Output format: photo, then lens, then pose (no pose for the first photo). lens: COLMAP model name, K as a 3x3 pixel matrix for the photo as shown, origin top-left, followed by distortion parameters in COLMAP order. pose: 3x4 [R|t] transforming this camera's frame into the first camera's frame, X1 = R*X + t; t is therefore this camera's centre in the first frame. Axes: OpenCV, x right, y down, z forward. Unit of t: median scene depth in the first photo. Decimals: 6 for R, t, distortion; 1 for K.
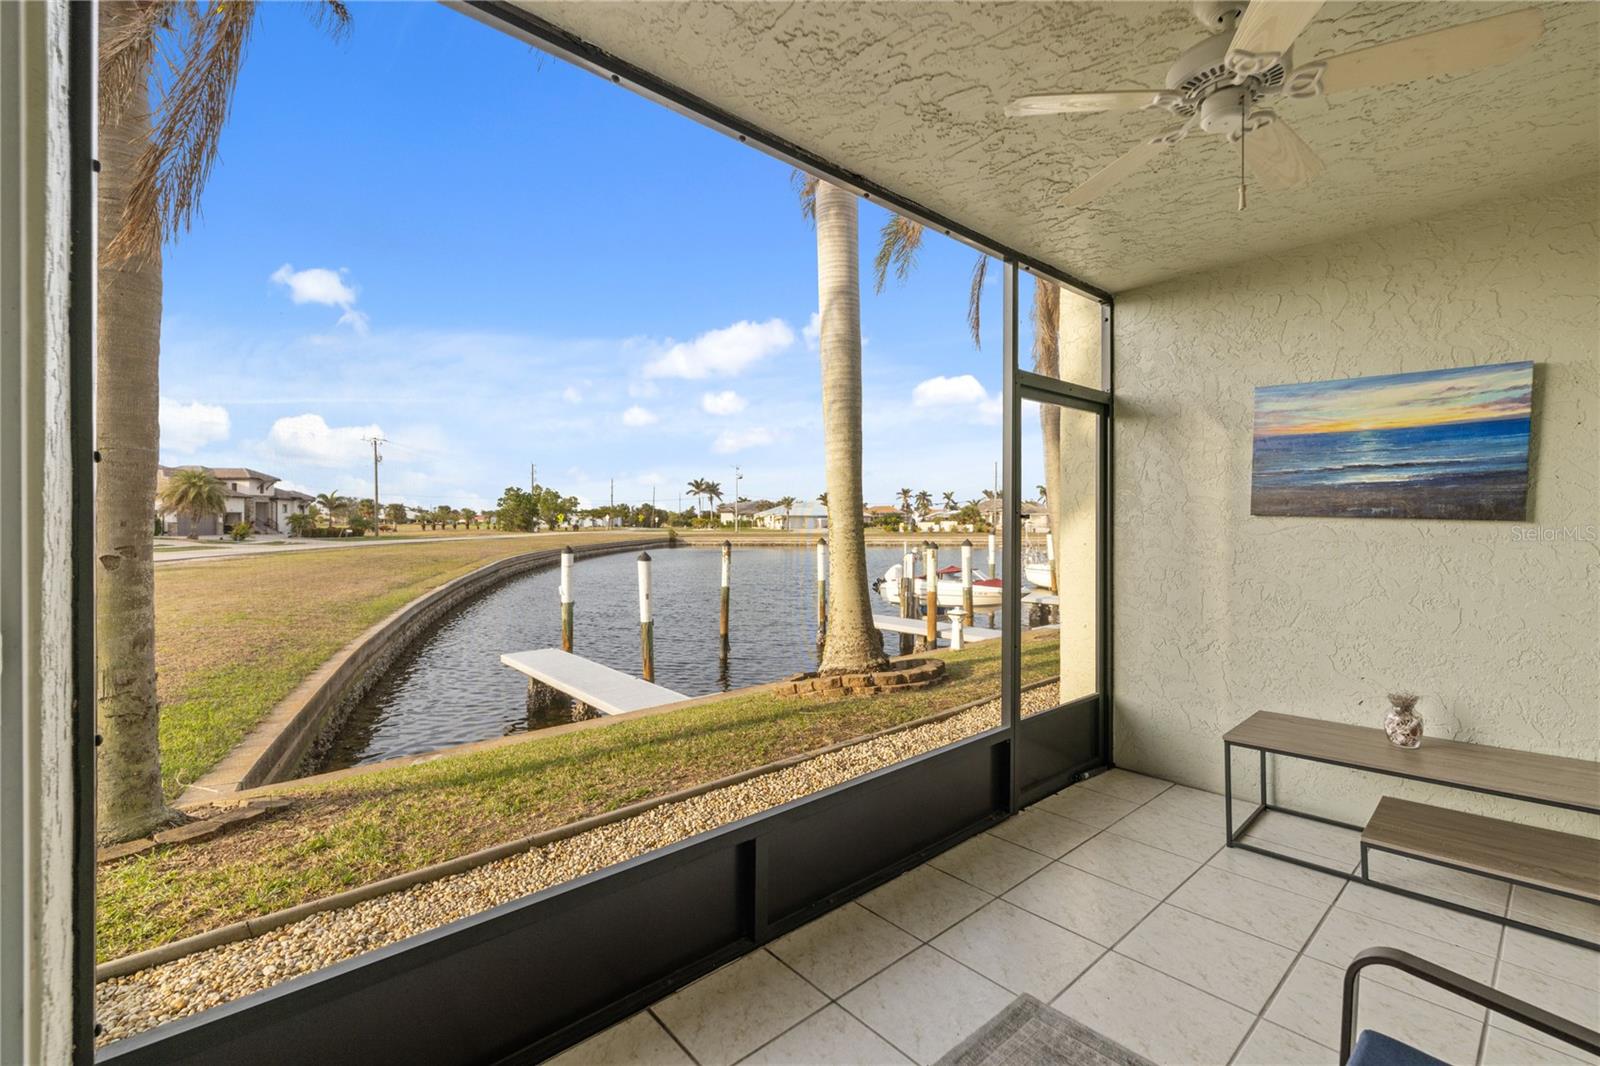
lens RADIAL K [[668.9, 0, 812.9], [0, 668.9, 528.3], [0, 0, 1]] dist [0.000944, -0.000695]
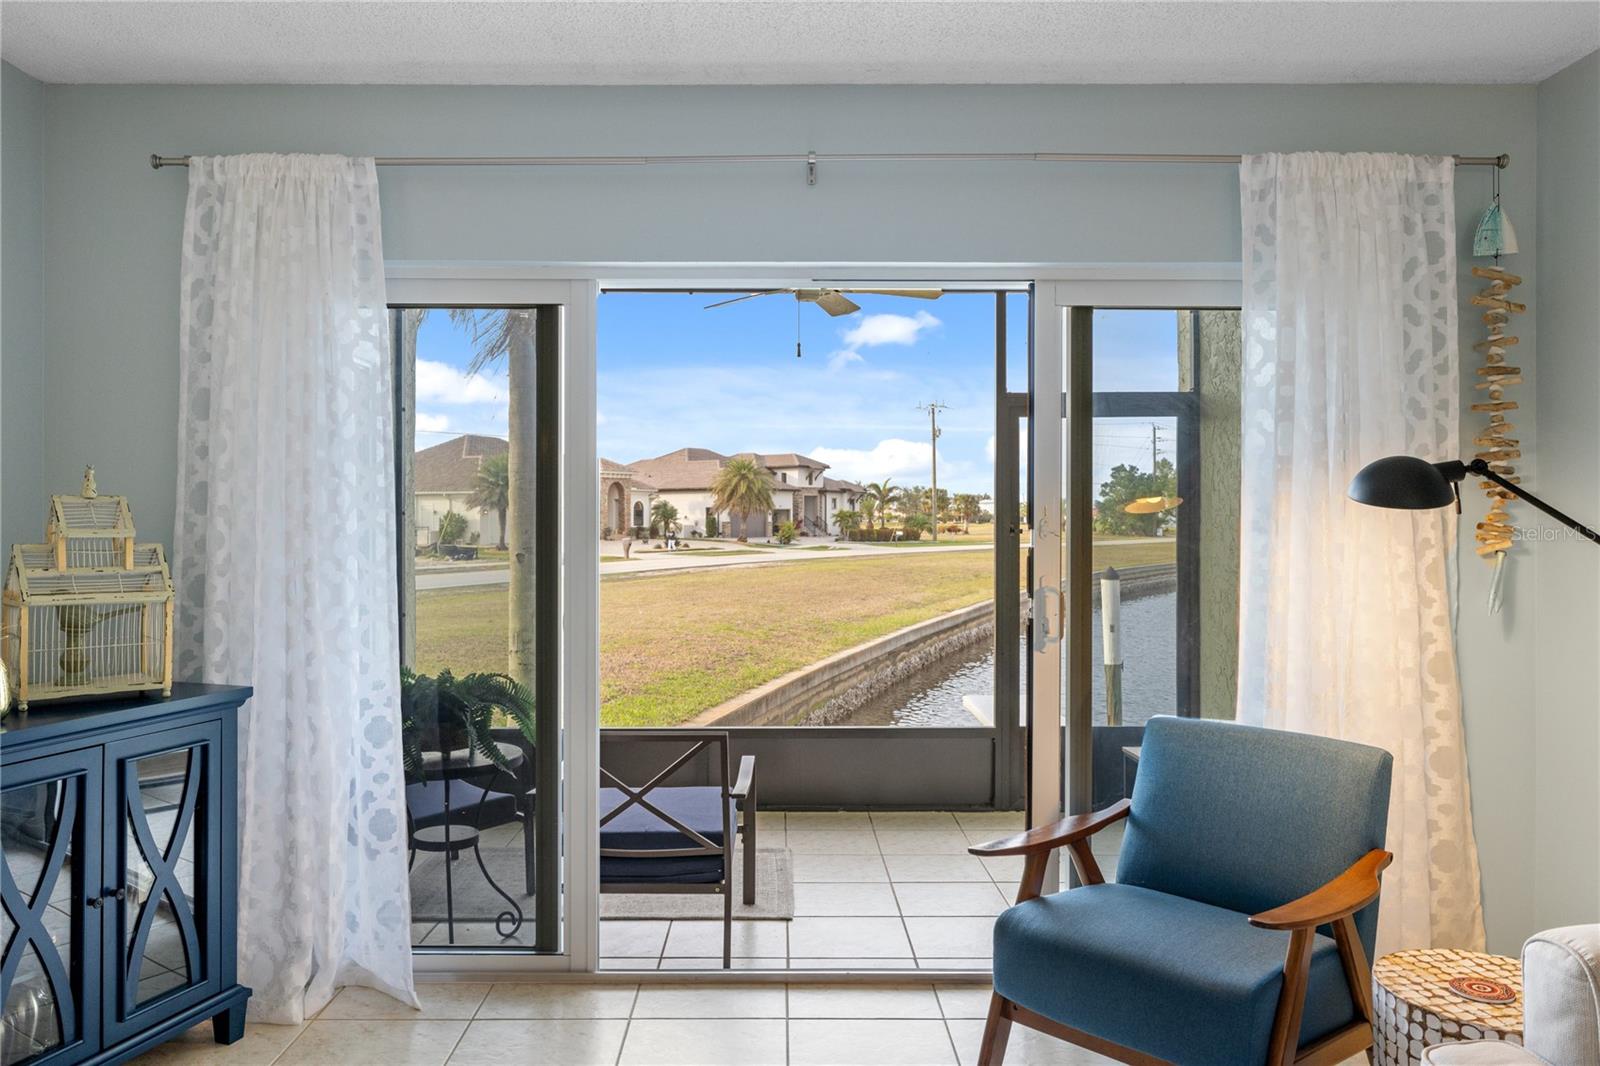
lens RADIAL K [[1138.6, 0, 789.6], [0, 1138.6, 518.8], [0, 0, 1]] dist [-0.000903, 0.008036]
pose [[0.747894, -0.001592, -0.663816, 0.163160], [-0.005012, 0.999955, -0.008044, -0.002772], [0.663799, 0.009343, 0.747853, -0.076814]]
